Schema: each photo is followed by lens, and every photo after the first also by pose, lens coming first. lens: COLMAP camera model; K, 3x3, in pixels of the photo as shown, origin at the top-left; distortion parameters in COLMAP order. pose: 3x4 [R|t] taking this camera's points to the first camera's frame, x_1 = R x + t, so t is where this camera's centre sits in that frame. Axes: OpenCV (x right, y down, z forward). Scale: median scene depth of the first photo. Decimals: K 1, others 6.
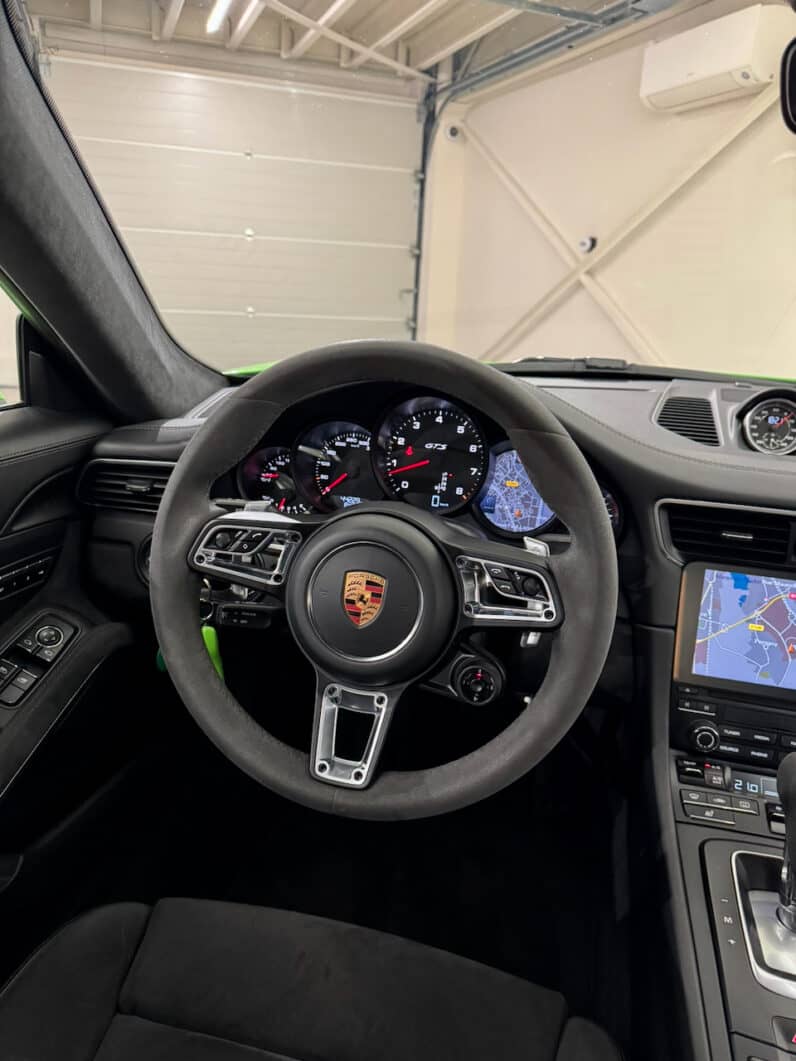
lens RADIAL K [[766.9, 0, 398.5], [0, 766.9, 537.9], [0, 0, 1]] dist [0.058982, -0.072496]
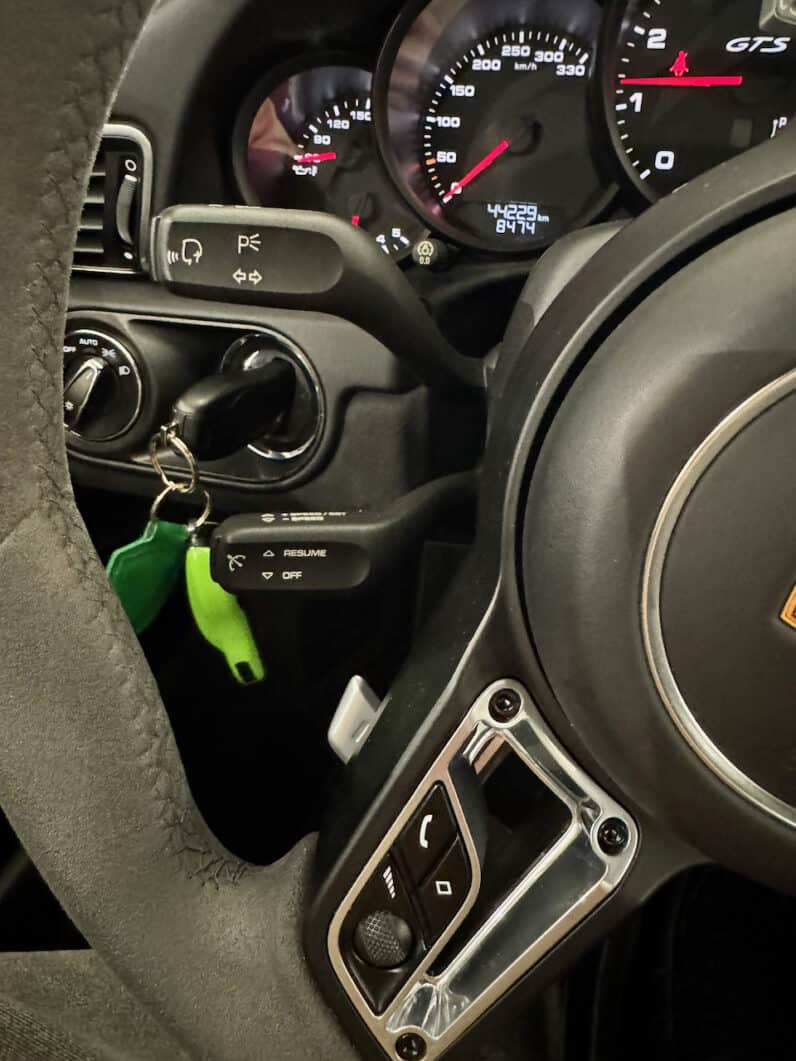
lens RADIAL K [[766.9, 0, 386.0], [0, 766.9, 434.6], [0, 0, 1]] dist [0.058982, -0.072496]
pose [[0.998367, -0.051147, -0.025435, -0.137658], [0.055029, 0.980607, 0.188101, -0.016013], [0.015321, -0.189194, 0.981820, 0.629652]]
